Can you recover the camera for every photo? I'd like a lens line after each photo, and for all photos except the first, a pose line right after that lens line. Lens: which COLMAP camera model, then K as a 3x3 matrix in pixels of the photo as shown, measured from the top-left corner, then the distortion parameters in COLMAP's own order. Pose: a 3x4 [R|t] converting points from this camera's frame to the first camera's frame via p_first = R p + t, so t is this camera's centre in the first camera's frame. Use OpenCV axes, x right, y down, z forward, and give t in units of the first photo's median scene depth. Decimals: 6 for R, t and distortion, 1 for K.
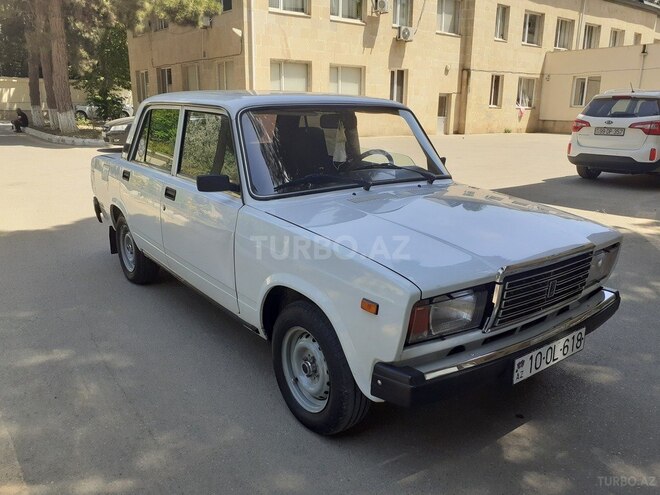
lens RADIAL K [[518.2, 0, 333.4], [0, 518.2, 253.9], [0, 0, 1]] dist [0.004291, 0.000325]
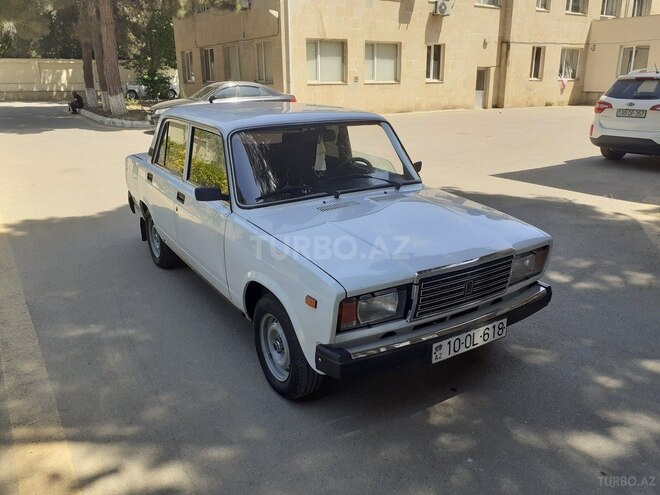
lens RADIAL K [[513.9, 0, 329.1], [0, 513.9, 247.0], [0, 0, 1]] dist [0.008144, -0.006670]
pose [[0.995765, 0.006951, -0.091675, 0.108839], [-0.003262, 0.999181, 0.040323, -0.040610], [0.091880, -0.039853, 0.994972, -0.125664]]
